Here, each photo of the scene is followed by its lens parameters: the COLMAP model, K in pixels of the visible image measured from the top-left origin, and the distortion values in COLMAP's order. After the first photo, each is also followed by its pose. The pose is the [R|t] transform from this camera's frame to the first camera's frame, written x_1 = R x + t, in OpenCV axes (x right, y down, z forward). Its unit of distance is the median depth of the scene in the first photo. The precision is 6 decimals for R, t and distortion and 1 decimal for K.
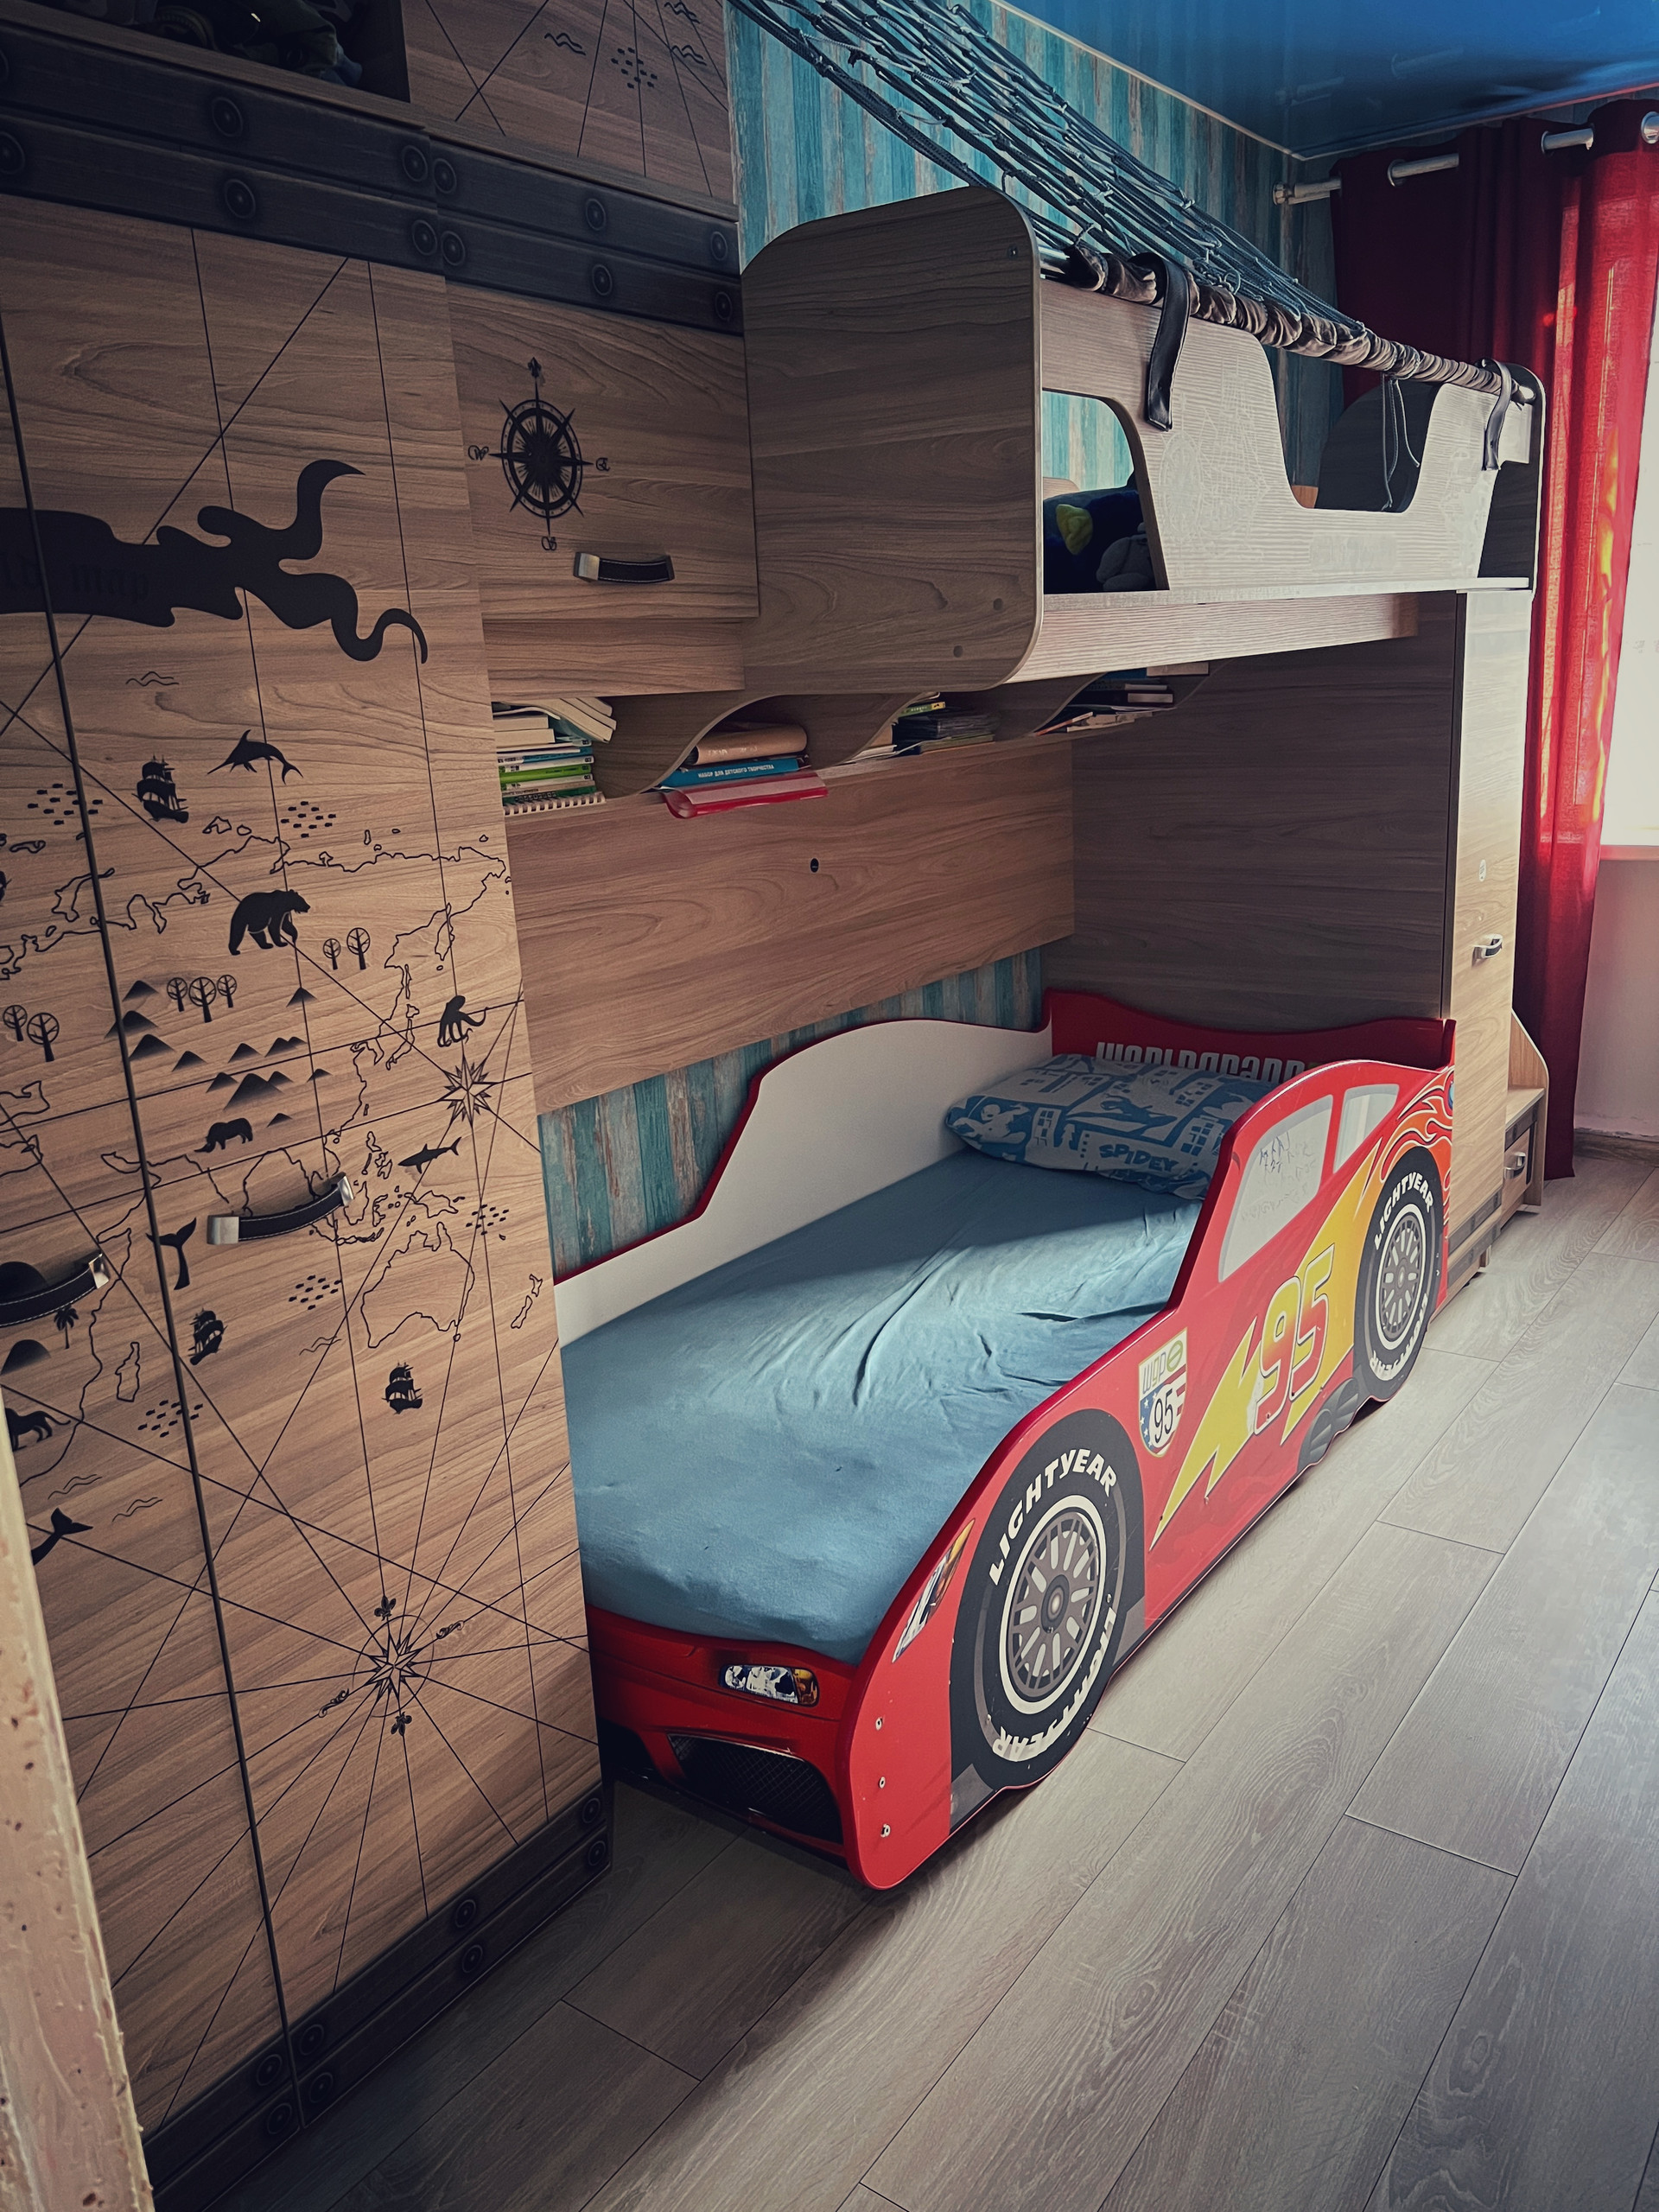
lens RADIAL K [[1635.4, 0, 835.0], [0, 1635.4, 1093.0], [0, 0, 1]] dist [0.019525, -0.037242]
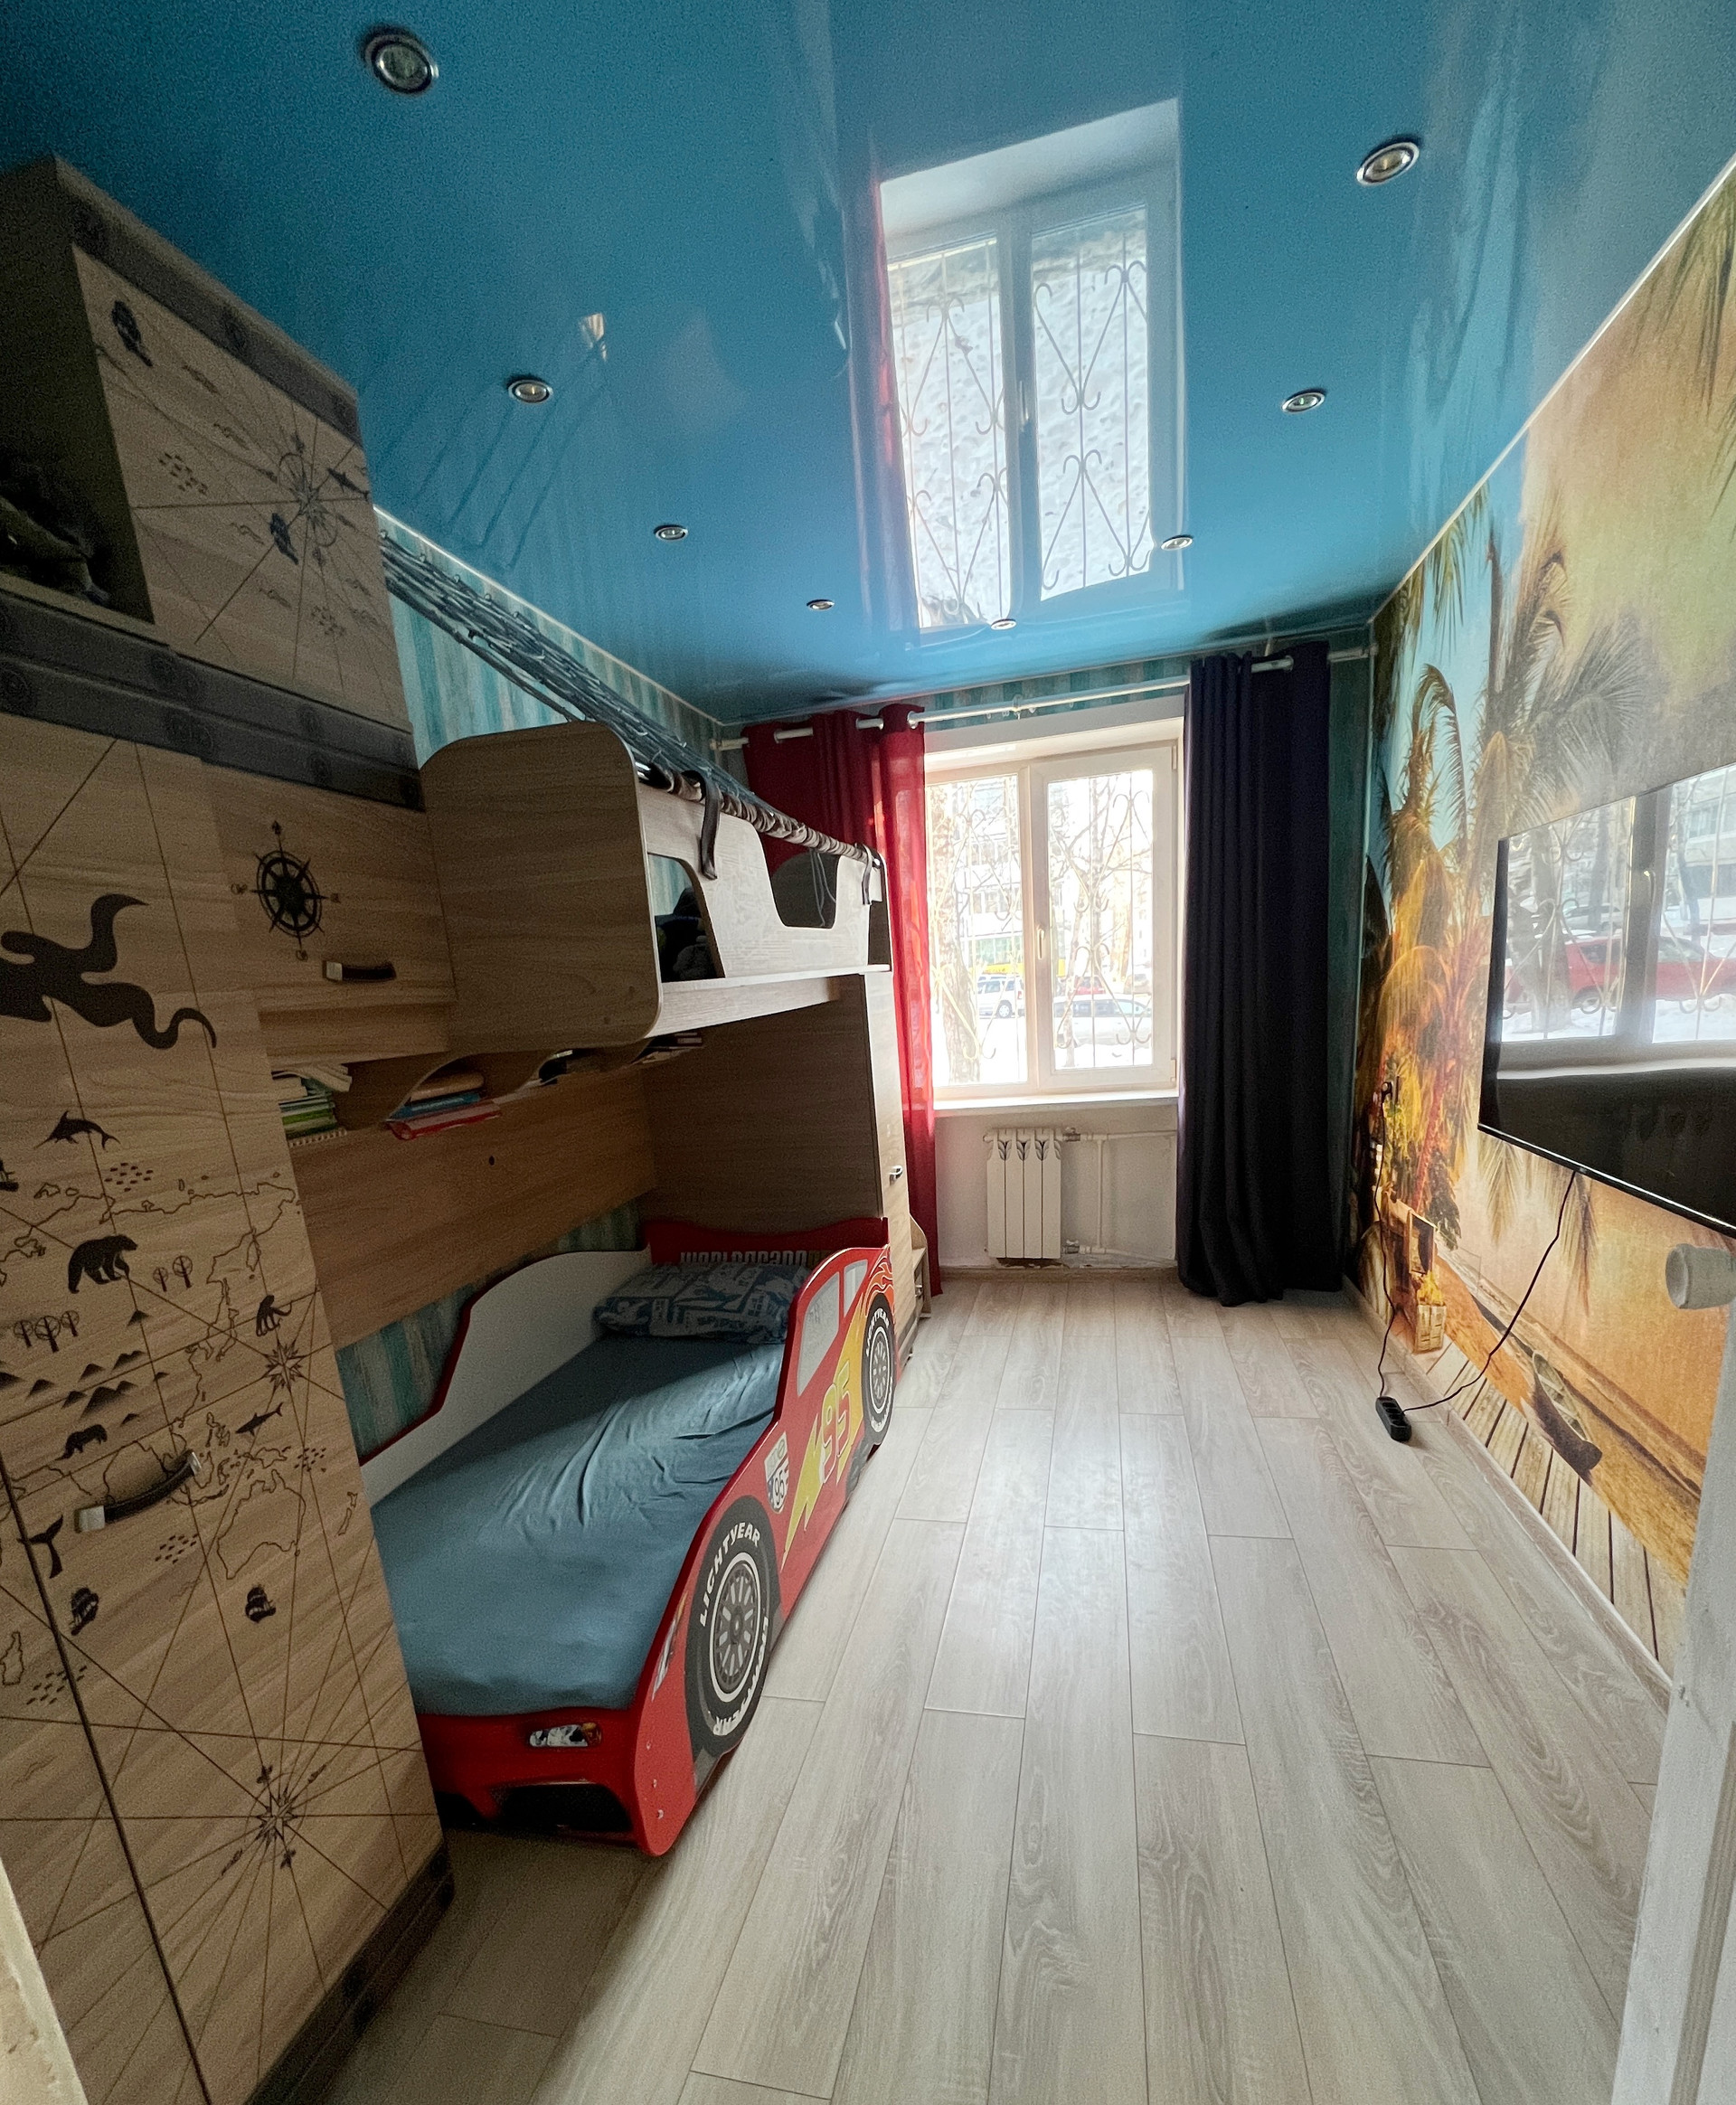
lens RADIAL K [[983.4, 0, 857.5], [0, 983.4, 1235.9], [0, 0, 1]] dist [-0.018219, 0.004571]
pose [[0.924098, -0.111862, 0.365418, -0.065616], [0.124115, 0.992216, -0.010134, -0.035410], [-0.361440, 0.054719, 0.930789, 0.083284]]
